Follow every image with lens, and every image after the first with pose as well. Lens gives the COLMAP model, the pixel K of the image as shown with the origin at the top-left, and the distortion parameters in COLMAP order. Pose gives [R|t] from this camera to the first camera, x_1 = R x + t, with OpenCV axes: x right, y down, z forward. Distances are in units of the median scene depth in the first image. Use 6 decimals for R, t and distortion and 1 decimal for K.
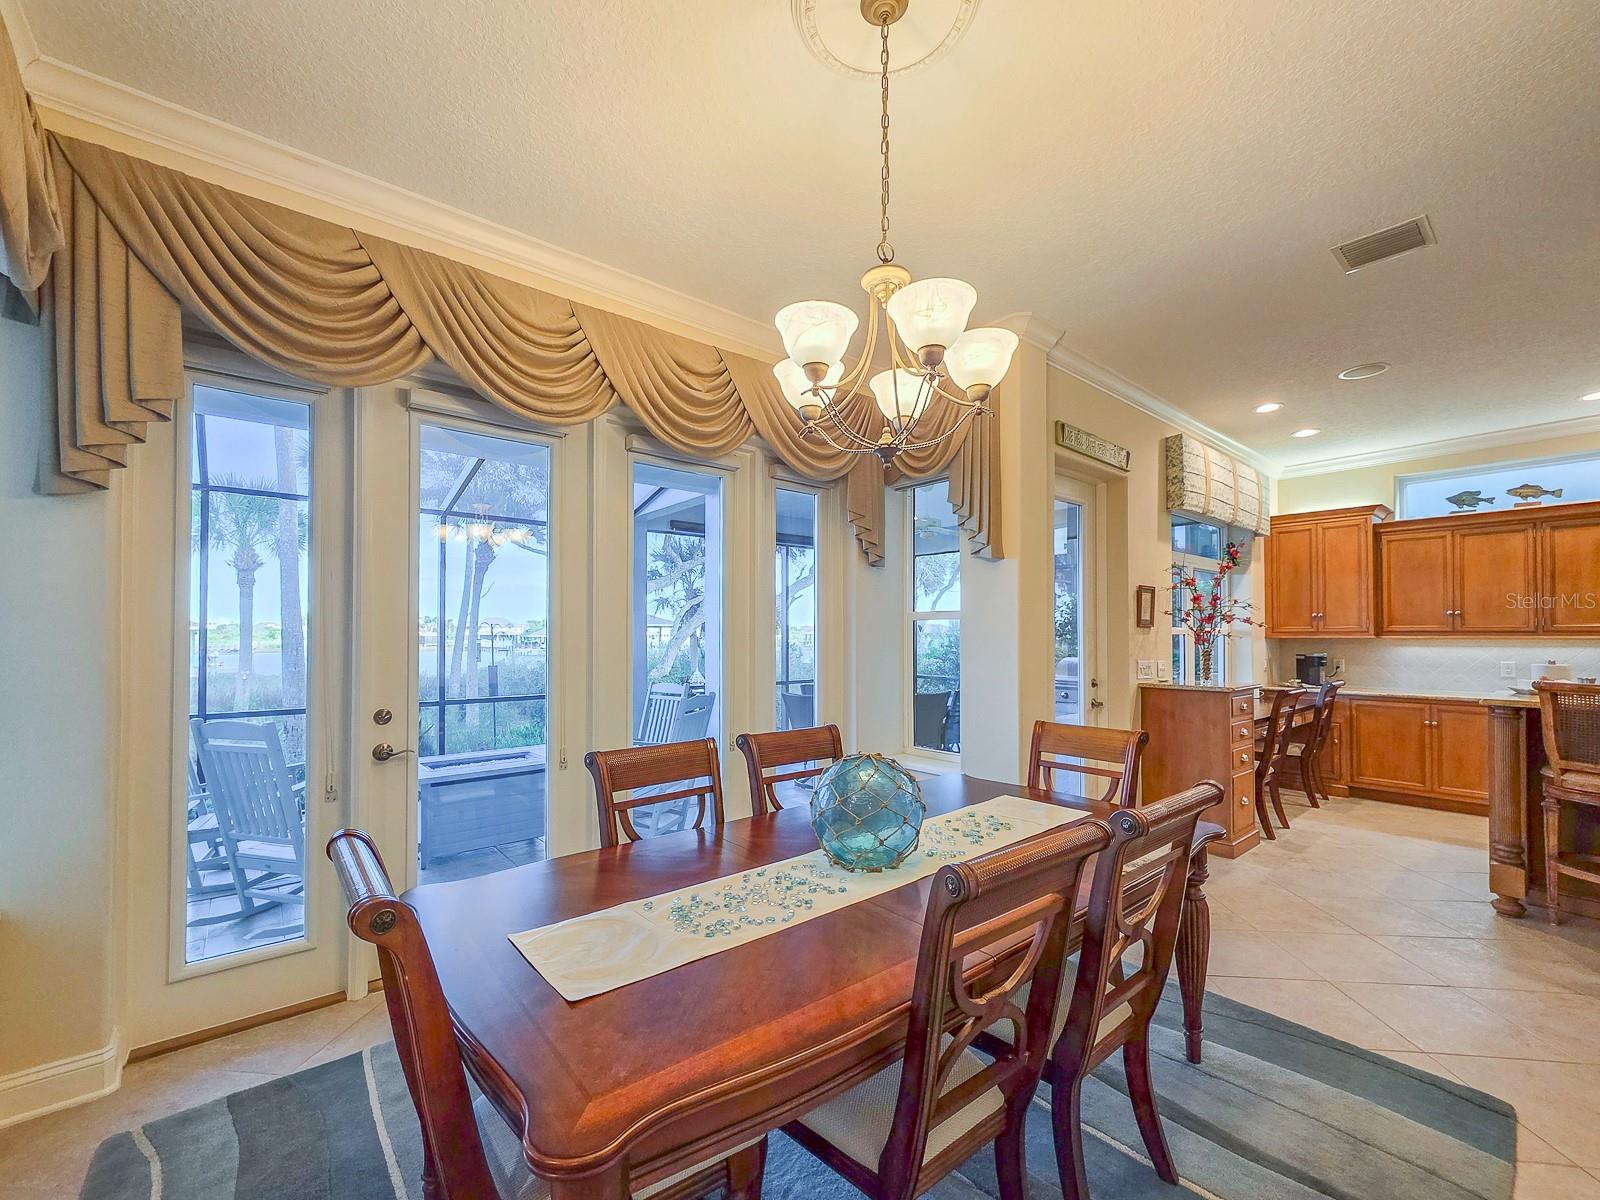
lens RADIAL K [[659.6, 0, 806.7], [0, 659.6, 627.5], [0, 0, 1]] dist [-0.000967, -0.000123]
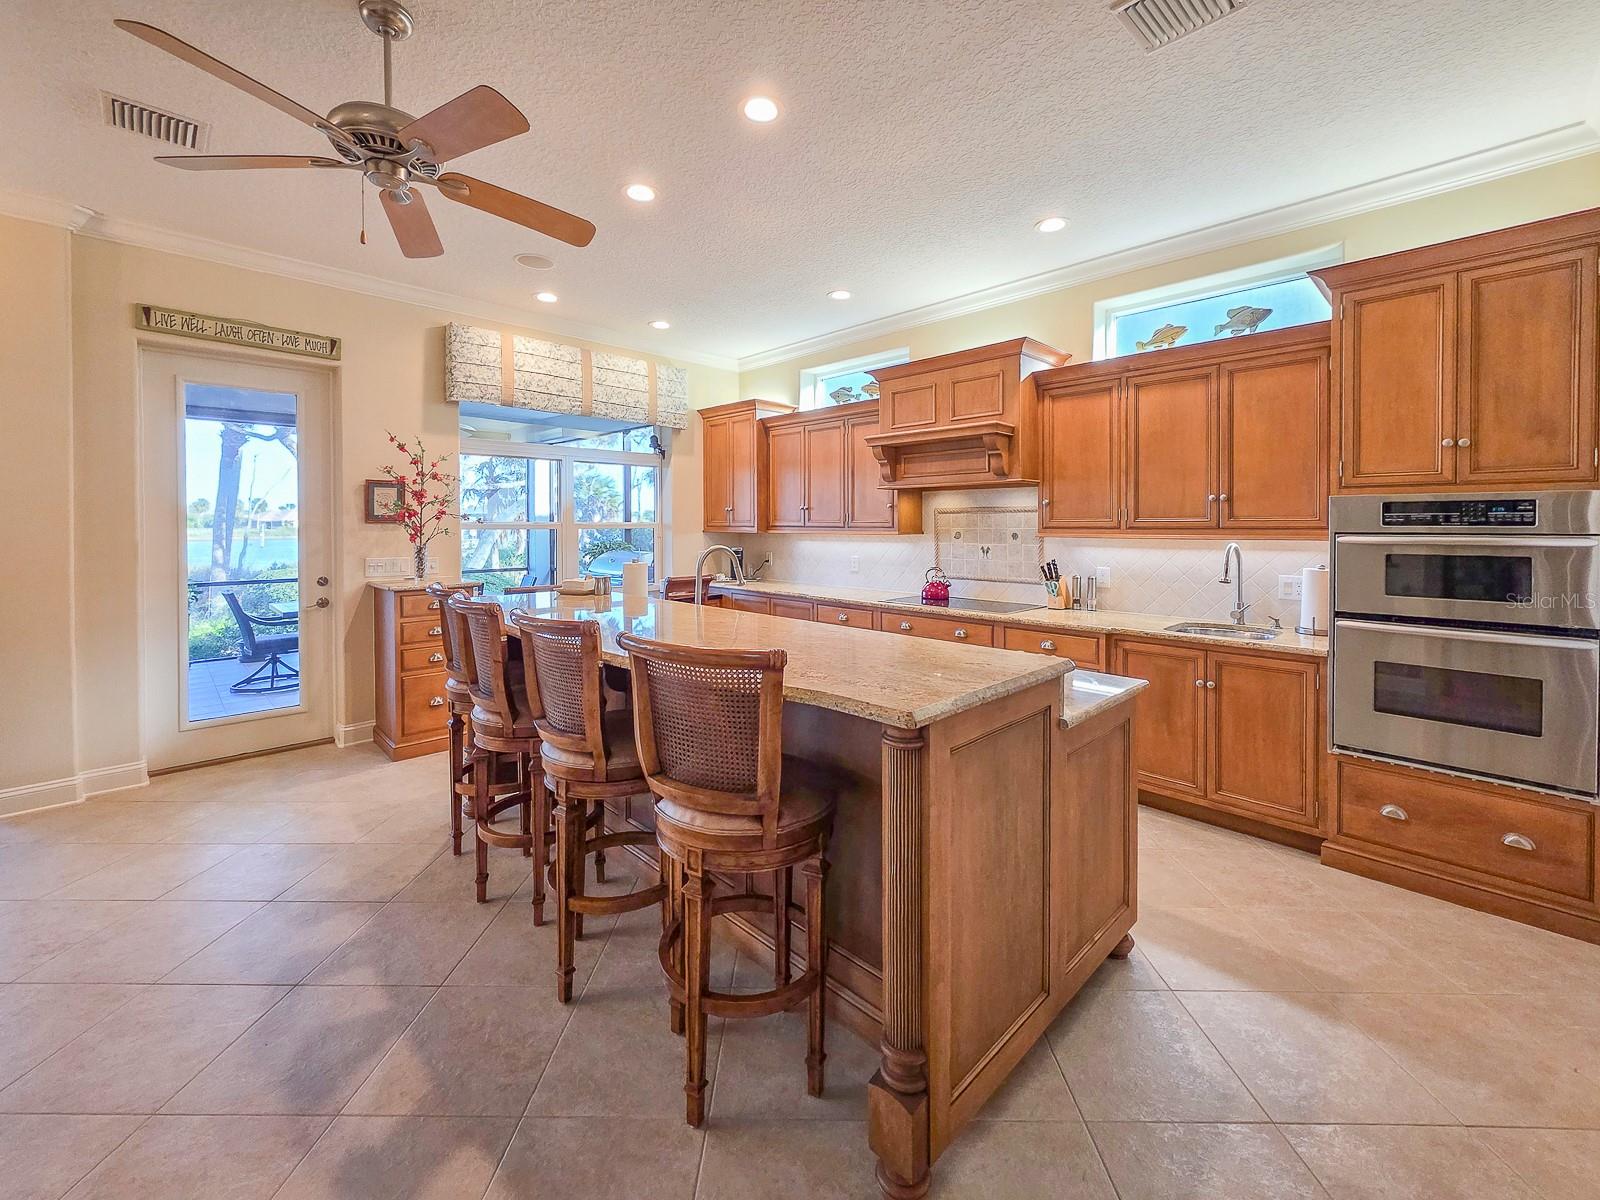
lens RADIAL K [[652.7, 0, 795.0], [0, 652.7, 527.6], [0, 0, 1]] dist [-0.000312, 0.000101]
pose [[0.997075, -0.001209, 0.076424, 0.871845], [-0.000492, 0.999752, 0.022242, -0.014194], [-0.076432, -0.022215, 0.996827, 0.004092]]
